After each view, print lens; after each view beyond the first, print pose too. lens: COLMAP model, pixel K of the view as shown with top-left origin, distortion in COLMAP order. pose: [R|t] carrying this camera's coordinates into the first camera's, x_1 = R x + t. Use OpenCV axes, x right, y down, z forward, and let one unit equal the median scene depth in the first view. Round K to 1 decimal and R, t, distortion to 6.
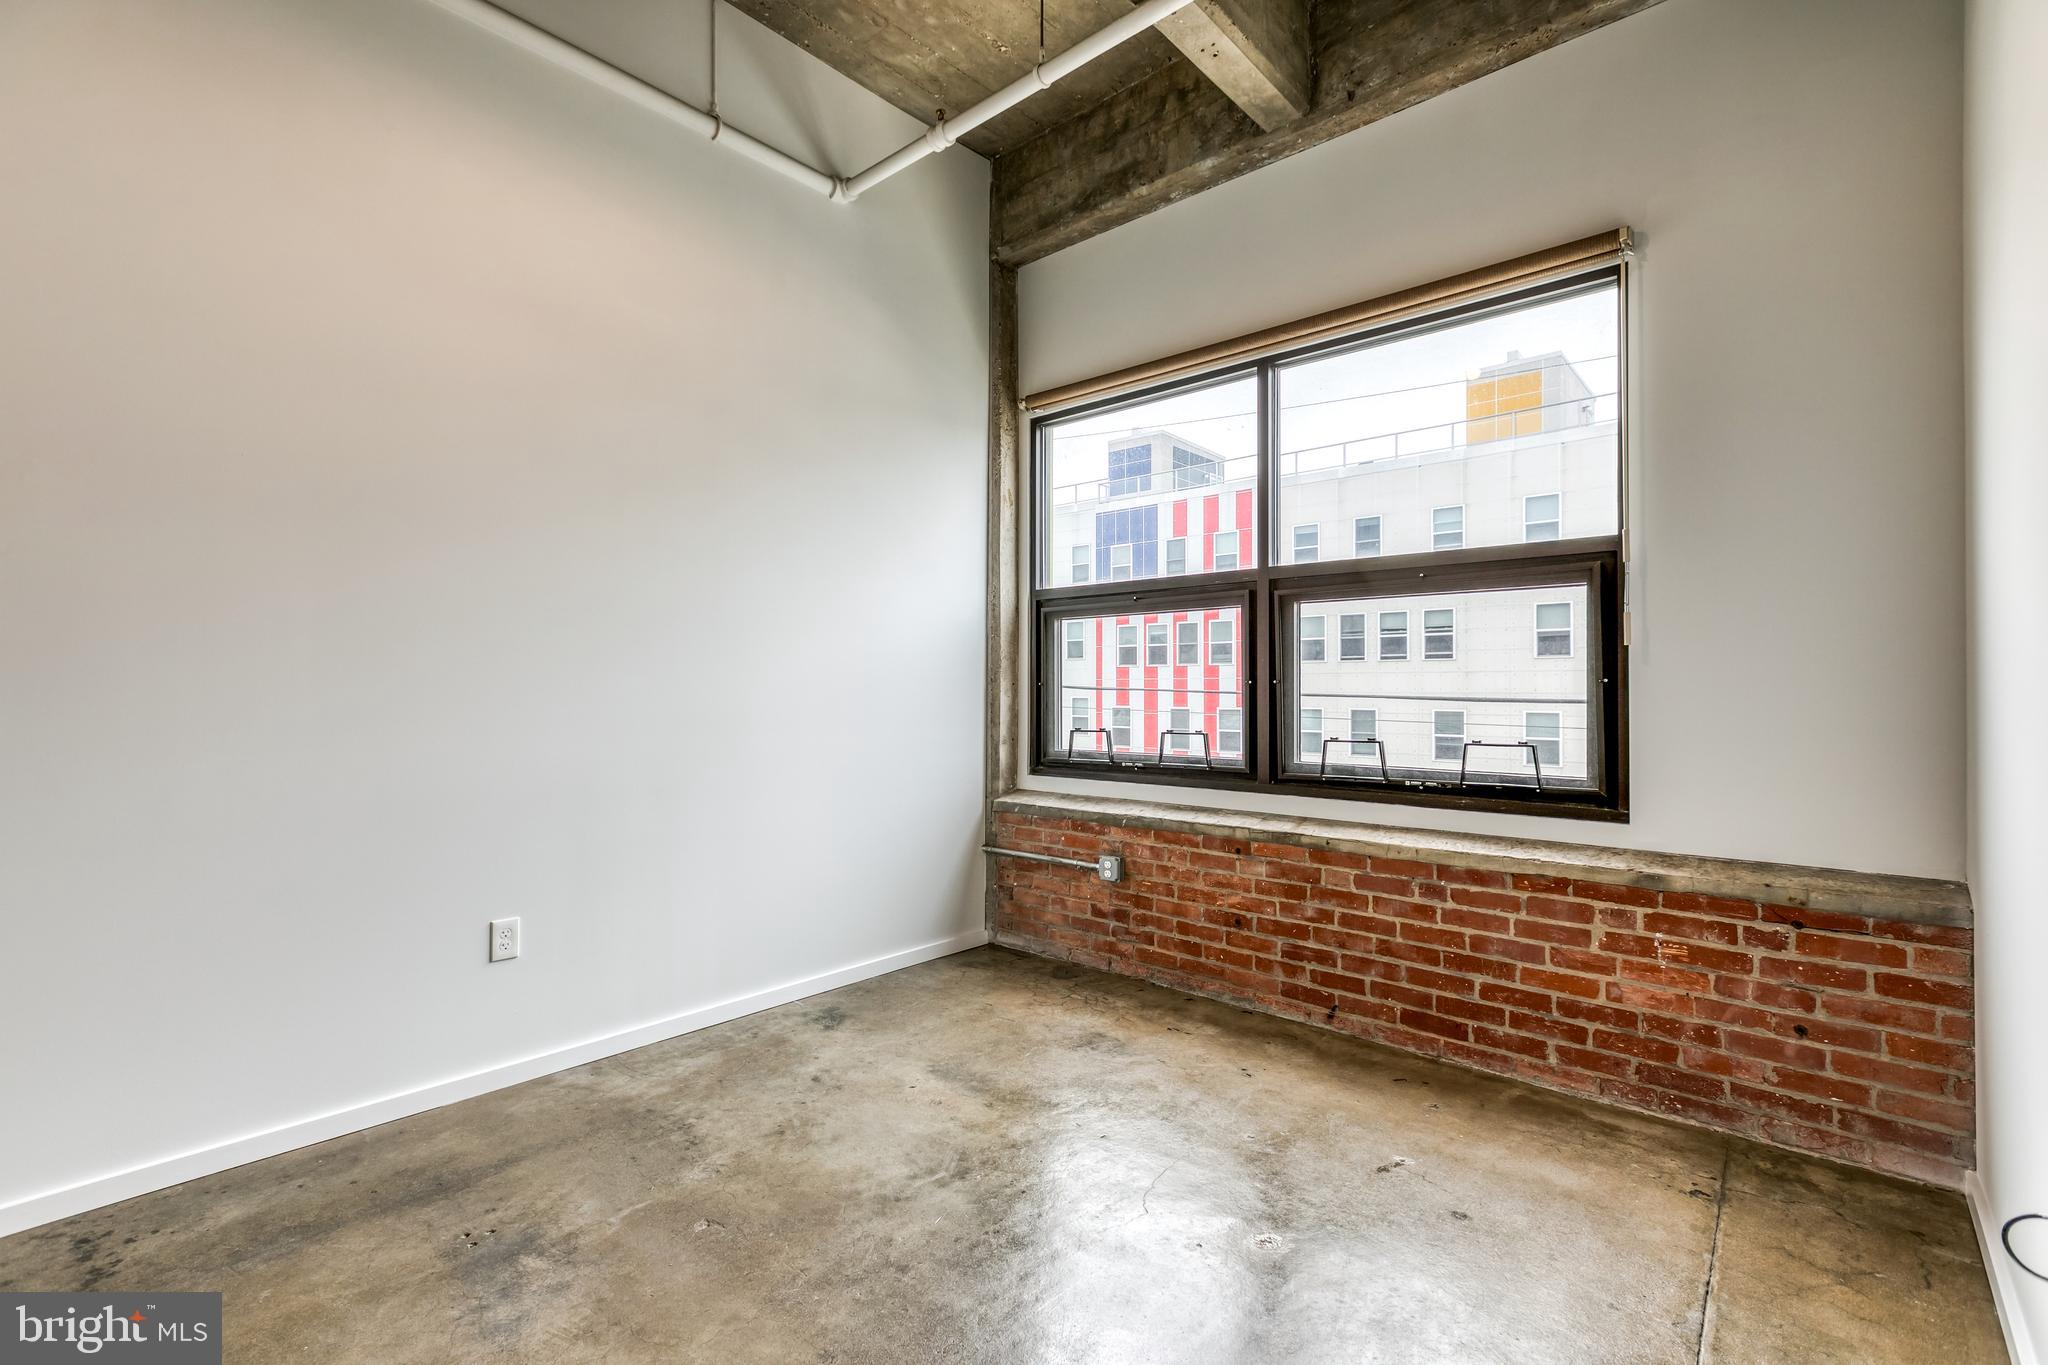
lens RADIAL K [[915.9, 0, 1012.9], [0, 915.9, 687.6], [0, 0, 1]] dist [0.002341, 0.000019]
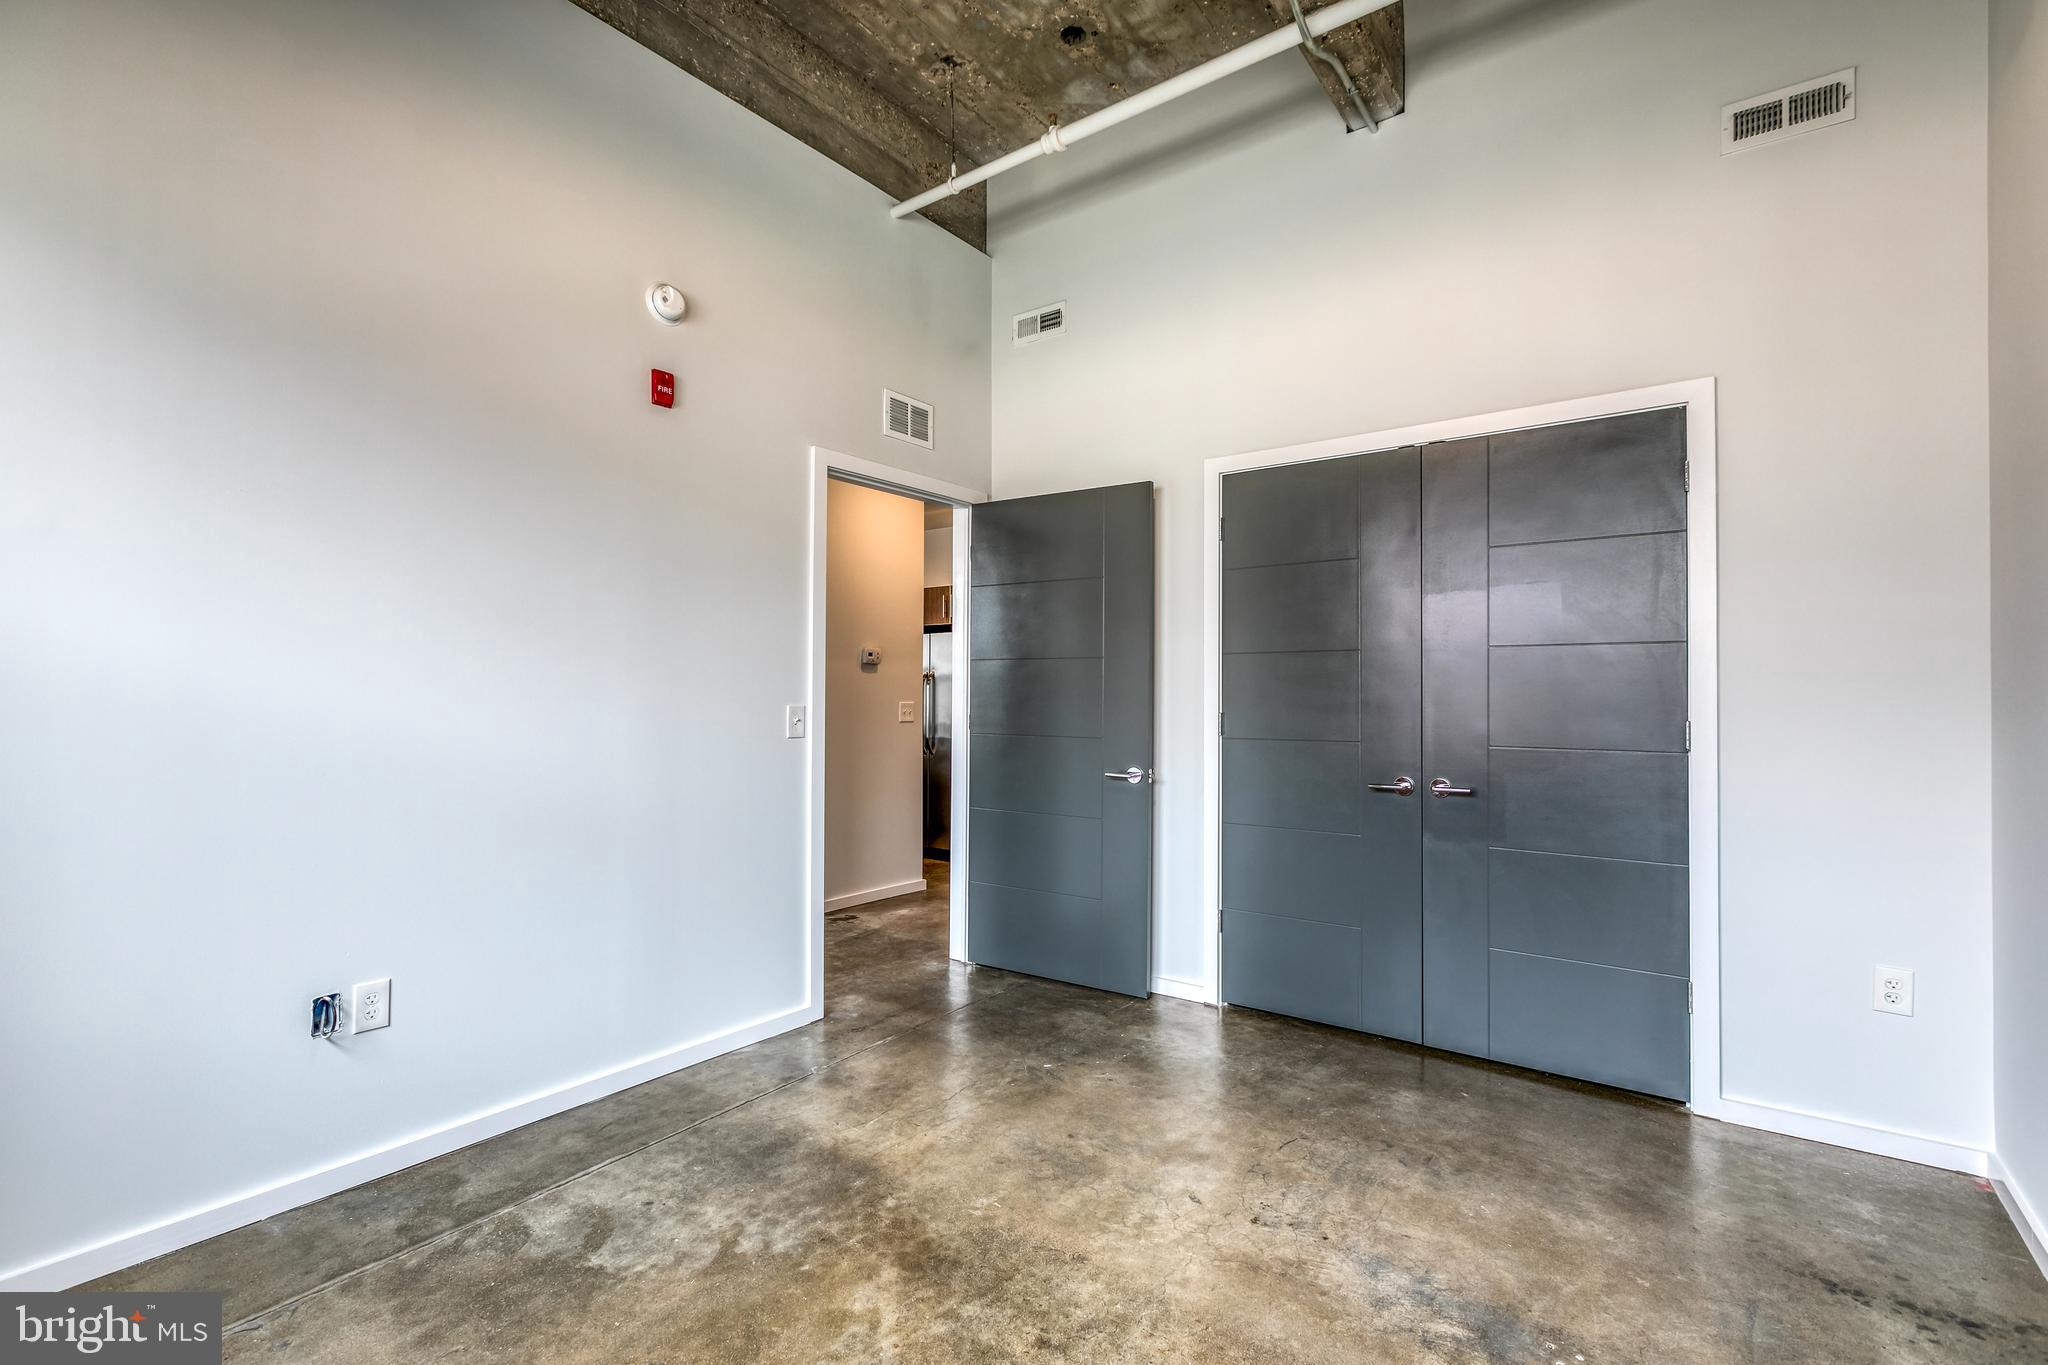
lens RADIAL K [[919.3, 0, 1020.3], [0, 919.3, 683.0], [0, 0, 1]] dist [-0.000409, -0.000542]
pose [[-0.995774, -0.004309, -0.091735, -0.006913], [-0.003131, 0.999911, -0.012980, -0.002354], [0.091782, -0.012638, -0.995699, 1.142293]]
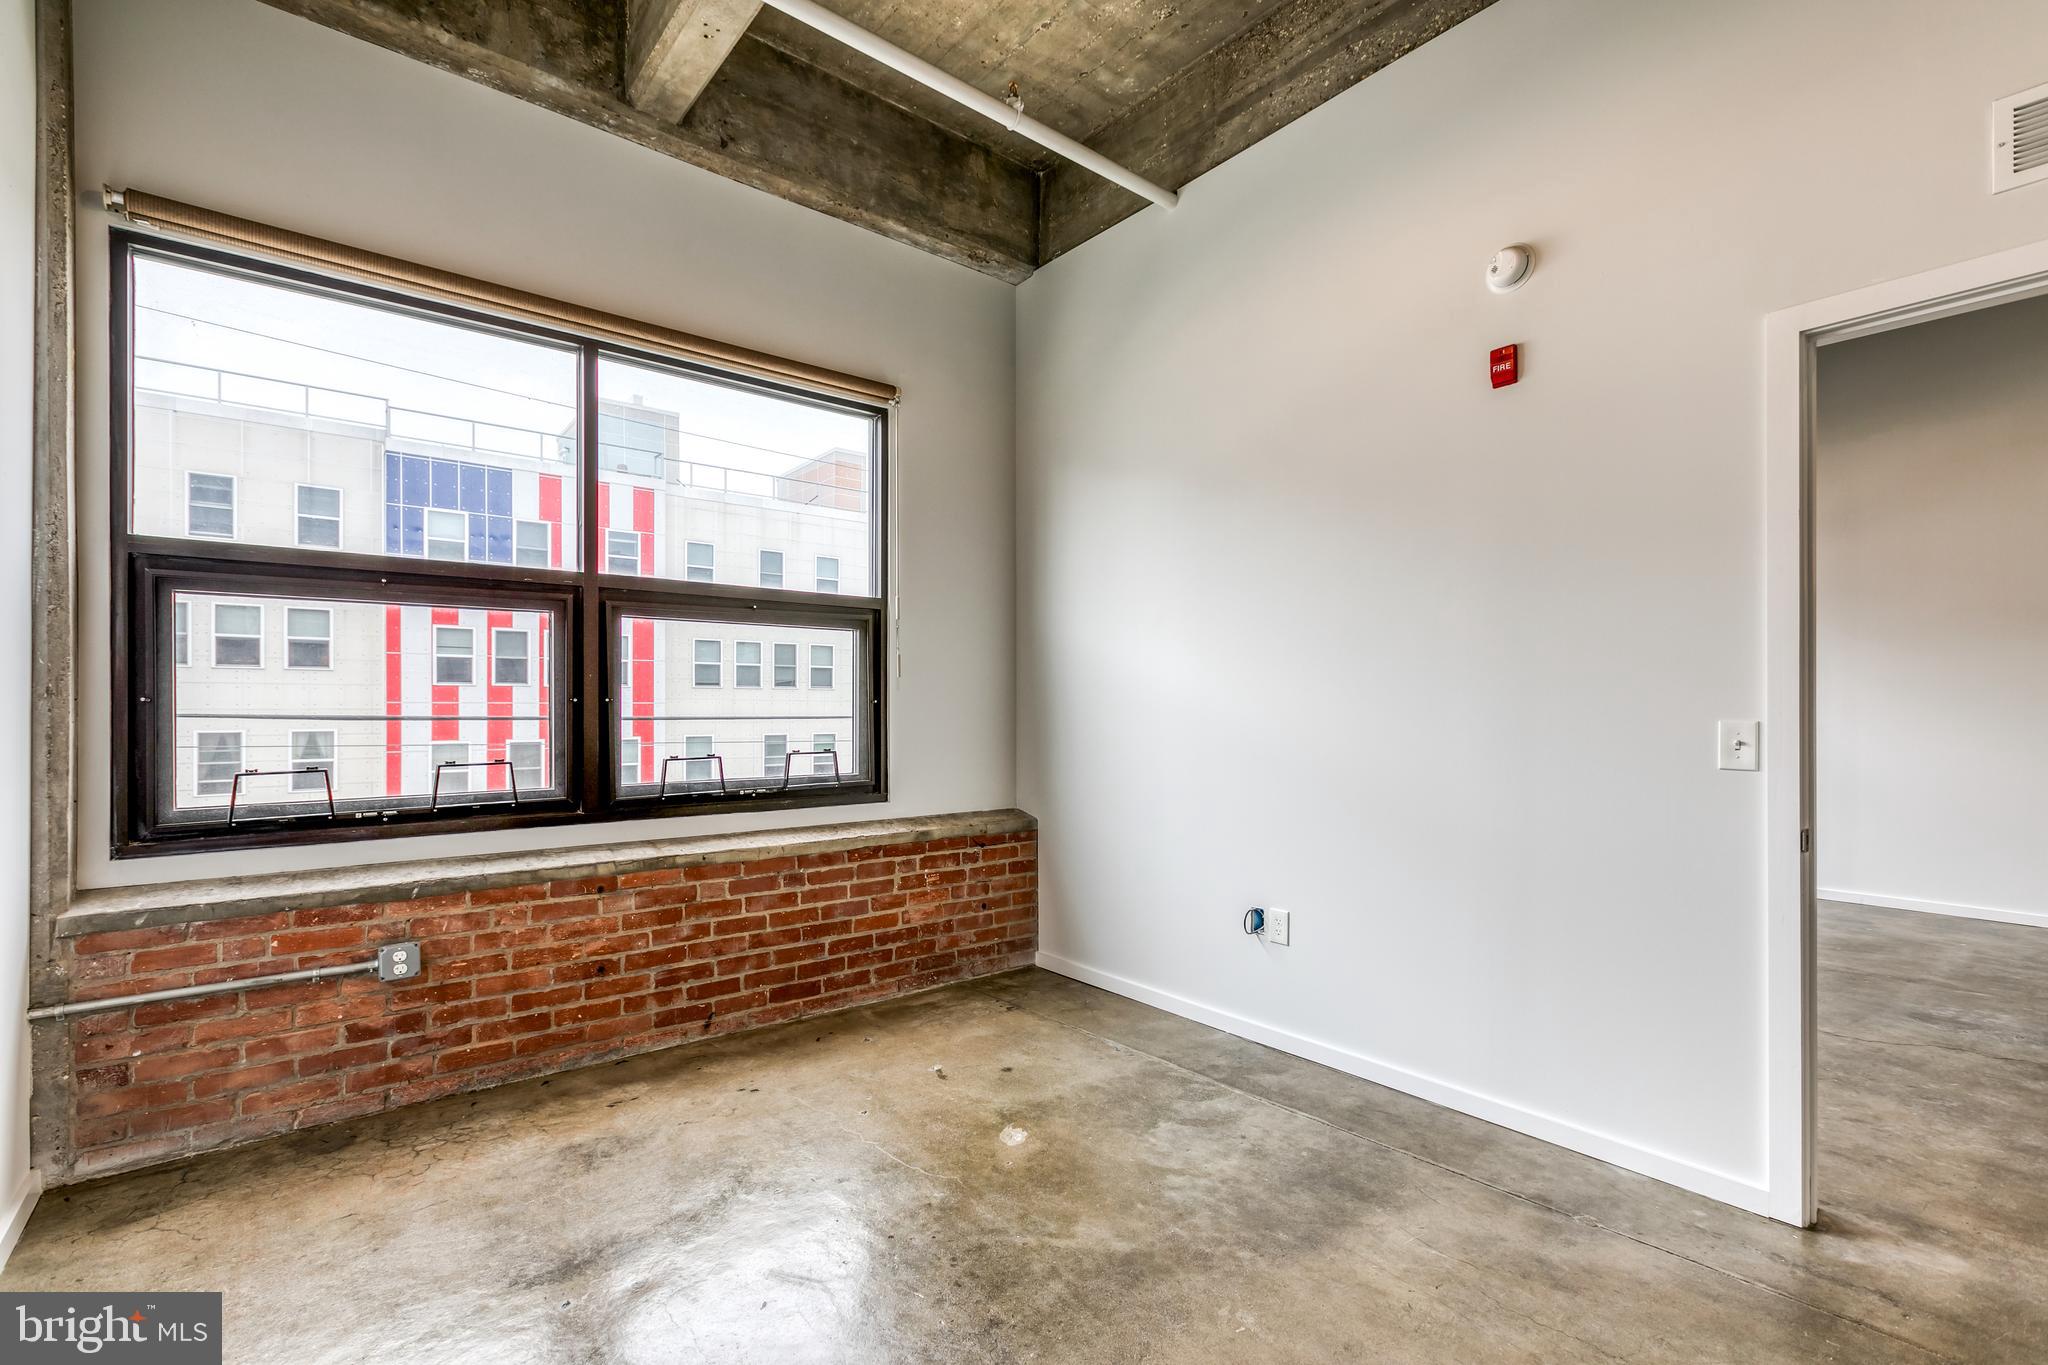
lens RADIAL K [[926.2, 0, 1024.4], [0, 926.2, 712.1], [0, 0, 1]] dist [-0.000090, -0.000150]
pose [[0.146945, -0.005530, 0.989129, -0.633054], [-0.003521, 0.999975, 0.006114, -0.001457], [-0.989138, -0.004381, 0.146922, 0.499101]]
